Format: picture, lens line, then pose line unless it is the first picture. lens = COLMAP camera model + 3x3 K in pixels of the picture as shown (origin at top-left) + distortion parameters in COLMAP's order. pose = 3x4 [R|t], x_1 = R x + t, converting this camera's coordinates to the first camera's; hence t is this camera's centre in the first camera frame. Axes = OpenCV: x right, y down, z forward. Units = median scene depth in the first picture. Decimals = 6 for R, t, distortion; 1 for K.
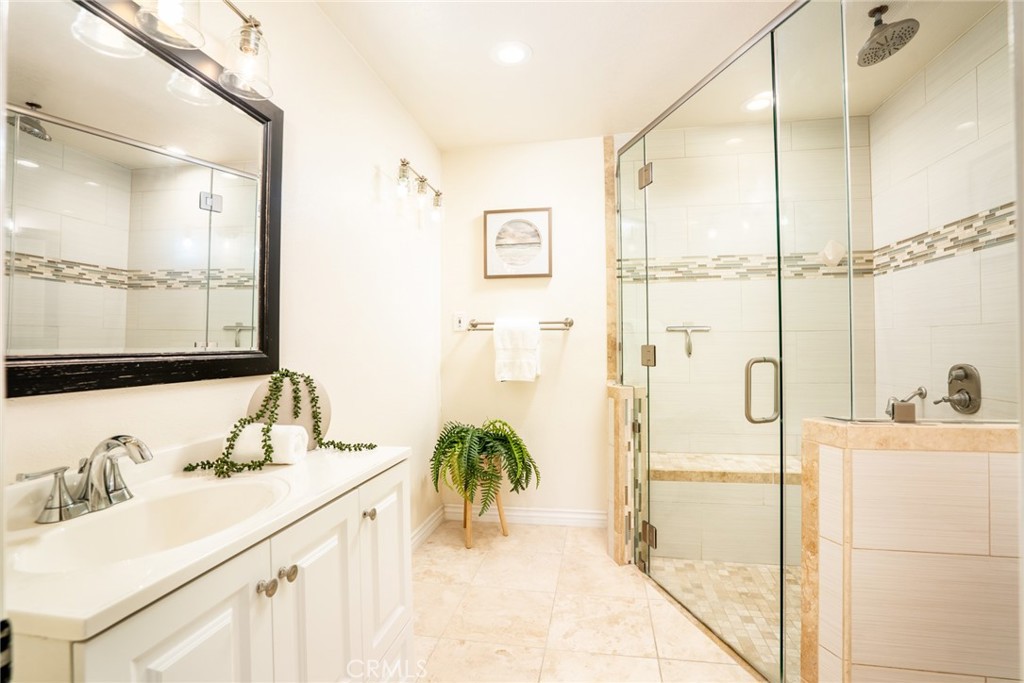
lens RADIAL K [[483.6, 0, 512.0], [0, 483.6, 341.5], [0, 0, 1]] dist [-0.001380, 0.000071]
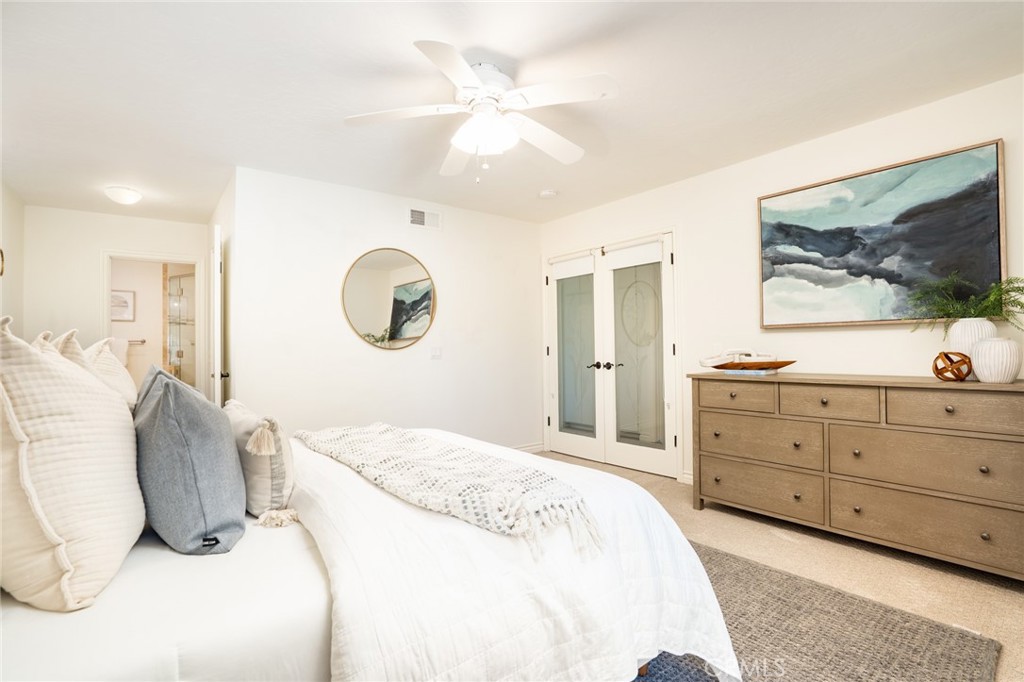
lens RADIAL K [[483.6, 0, 512.0], [0, 483.6, 341.0], [0, 0, 1]] dist [-0.001380, 0.000071]
pose [[0.669469, 0.011619, 0.742749, -0.528510], [-0.002119, 0.999903, -0.013732, -0.013790], [-0.742837, 0.007619, 0.669429, -2.348897]]
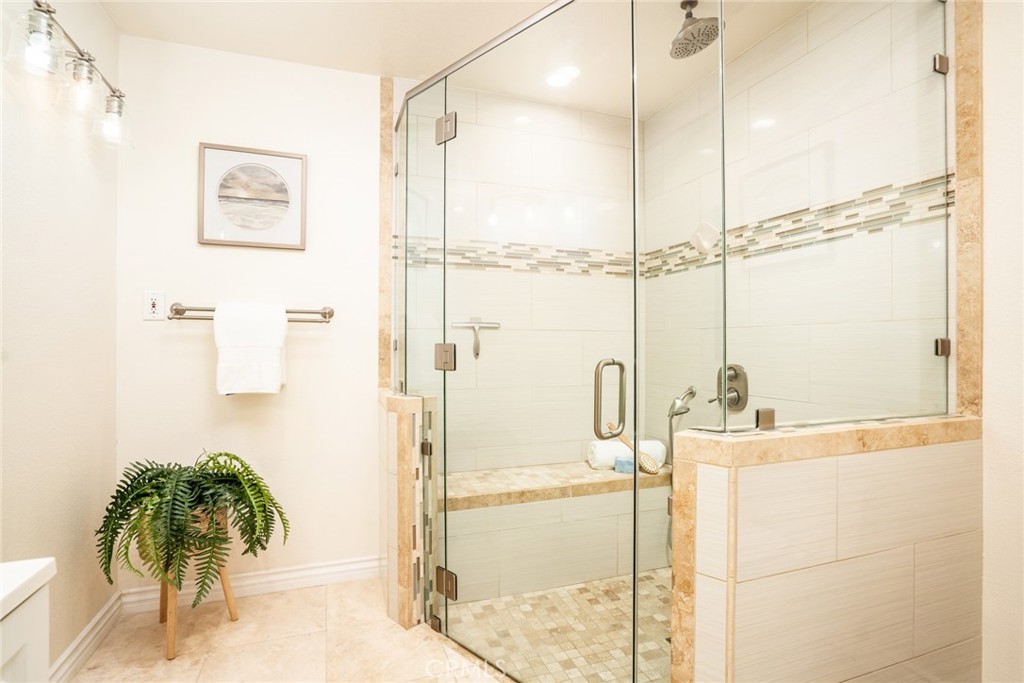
lens RADIAL K [[518.3, 0, 513.4], [0, 518.3, 344.1], [0, 0, 1]] dist [-0.051382, 0.033543]
pose [[0.863571, 0.010392, 0.504120, -0.044096], [-0.013000, 0.999914, 0.001658, 0.005305], [-0.504060, -0.007986, 0.863632, 0.206085]]
